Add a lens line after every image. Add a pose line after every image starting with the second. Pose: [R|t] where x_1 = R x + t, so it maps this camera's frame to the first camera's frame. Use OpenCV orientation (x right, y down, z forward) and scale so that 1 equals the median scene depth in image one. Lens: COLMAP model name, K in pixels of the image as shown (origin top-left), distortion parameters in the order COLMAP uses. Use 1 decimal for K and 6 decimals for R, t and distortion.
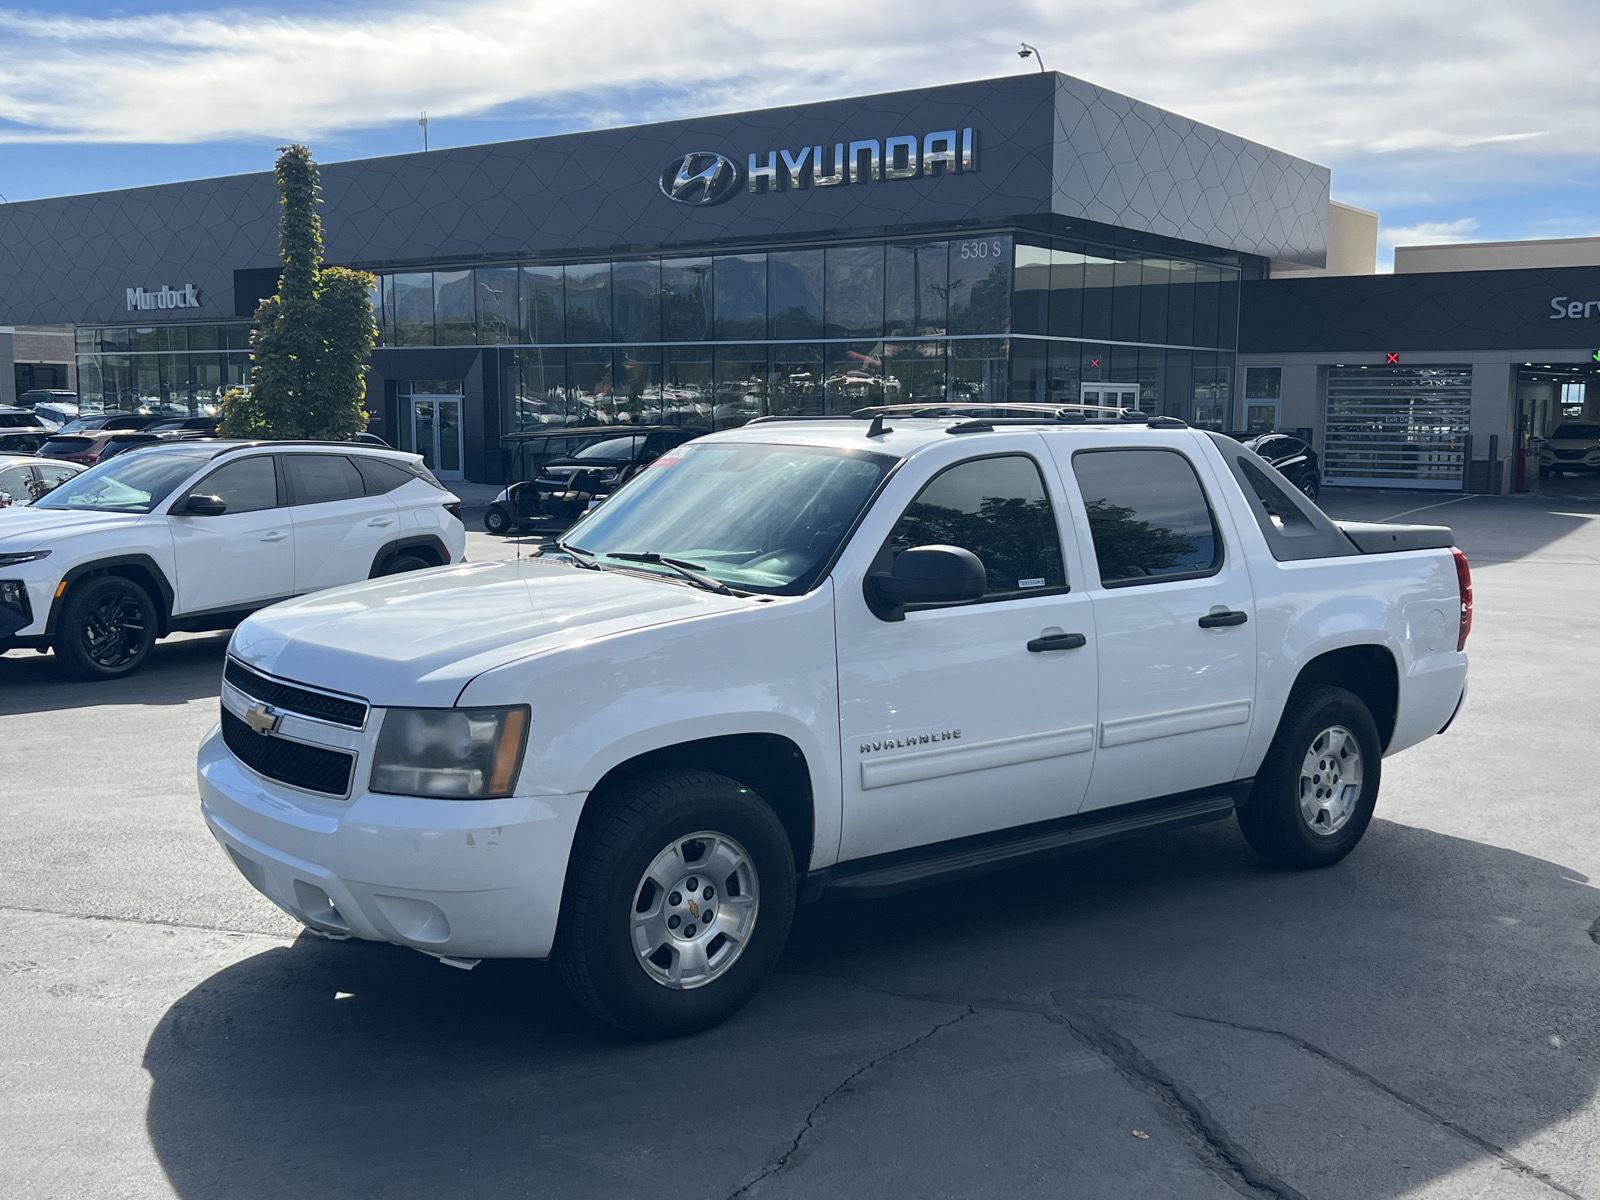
lens RADIAL K [[1610.3, 0, 798.5], [0, 1610.3, 626.9], [0, 0, 1]] dist [0.072337, -0.135360]
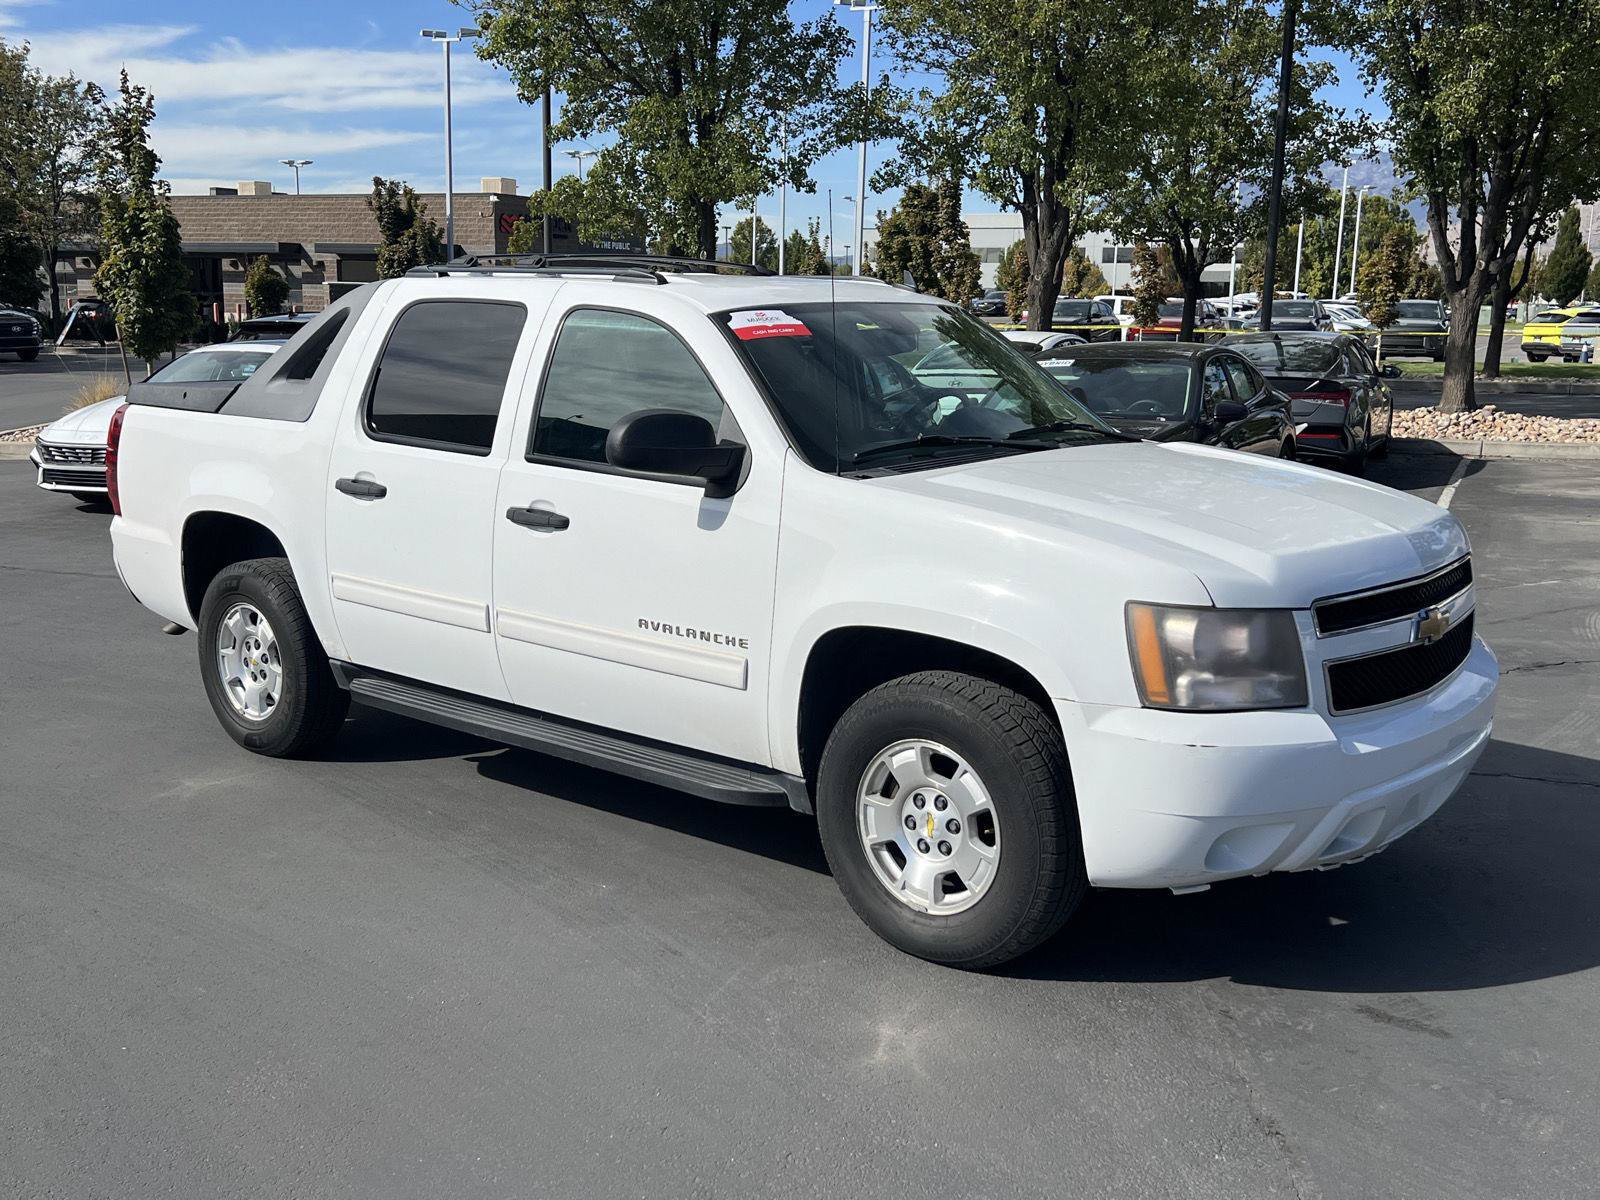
lens RADIAL K [[1610.3, 0, 798.5], [0, 1610.3, 626.9], [0, 0, 1]] dist [0.072337, -0.135360]
pose [[-0.166801, -0.209539, 0.963468, -0.845915], [0.117774, 0.965927, 0.230464, -0.140062], [-0.978931, 0.151913, -0.136439, 1.099475]]
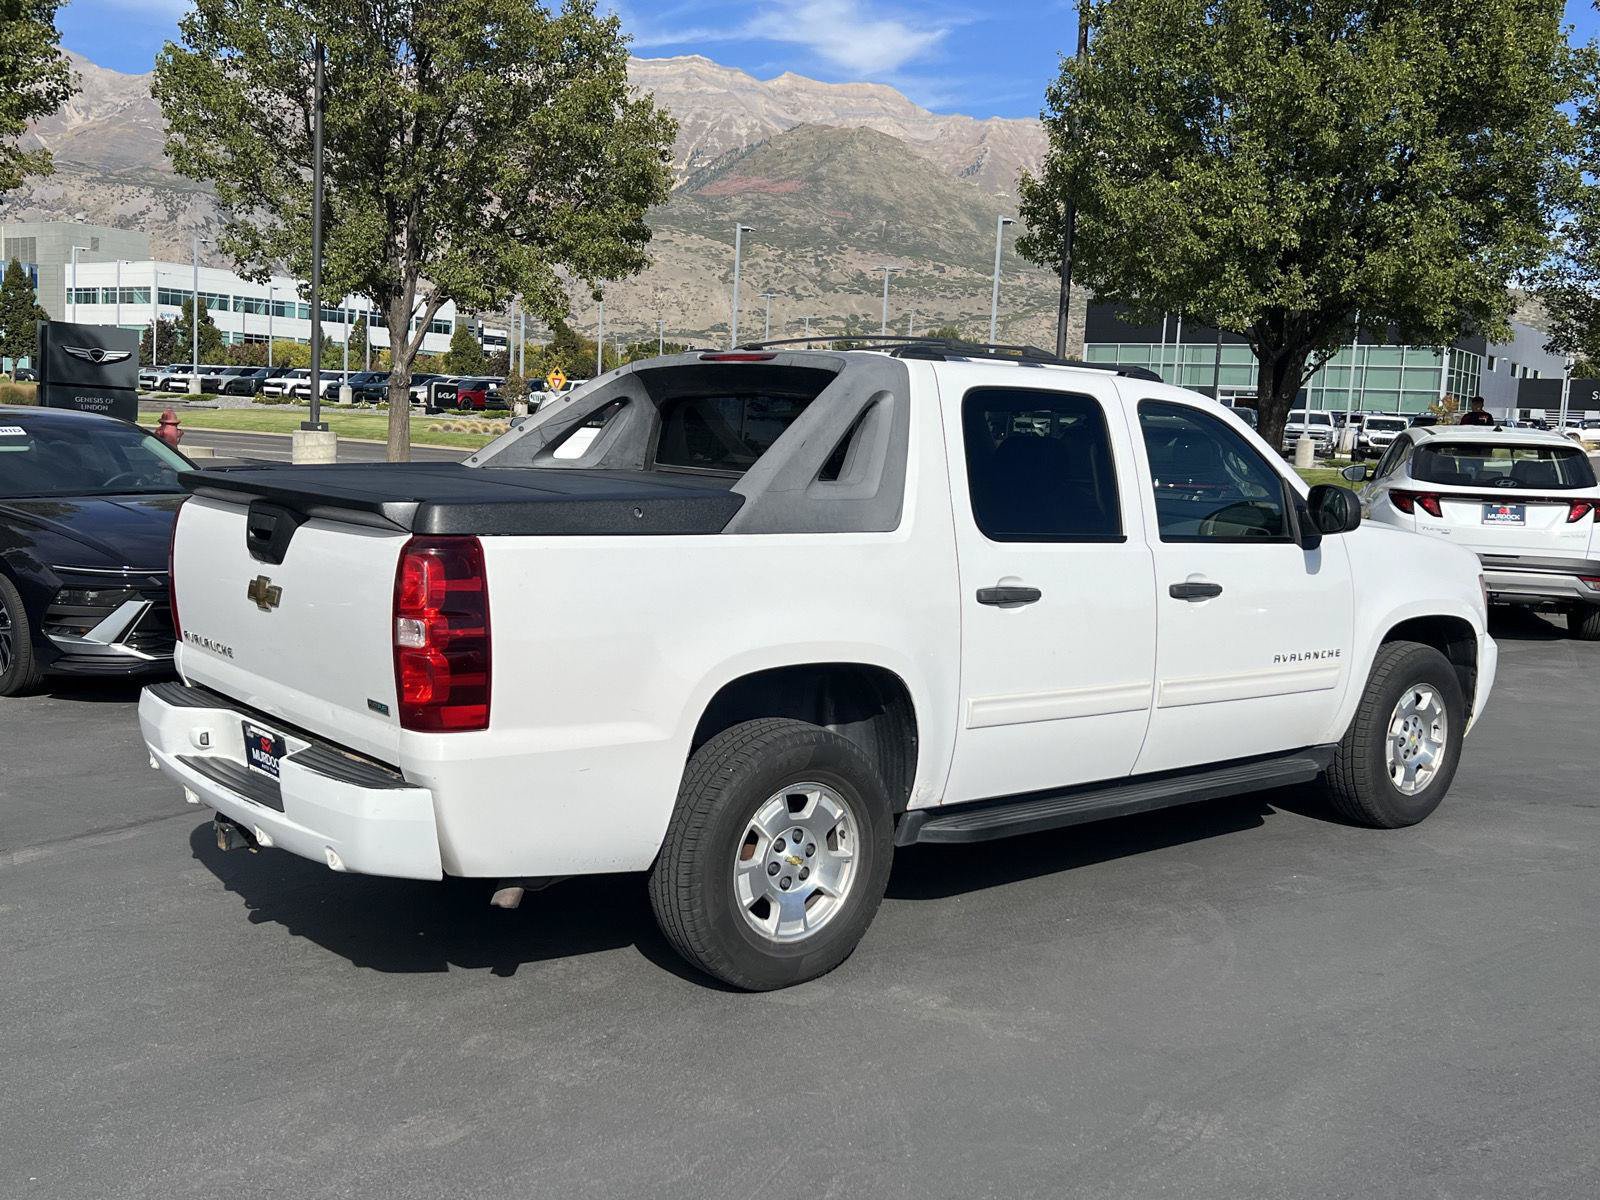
lens RADIAL K [[1603.2, 0, 795.0], [0, 1603.2, 629.5], [0, 0, 1]] dist [0.130022, -0.392423]
pose [[-0.998382, -0.054165, -0.017303, 0.182658], [-0.056793, 0.964807, 0.256753, -0.218158], [0.002787, 0.257320, -0.966322, 1.970889]]
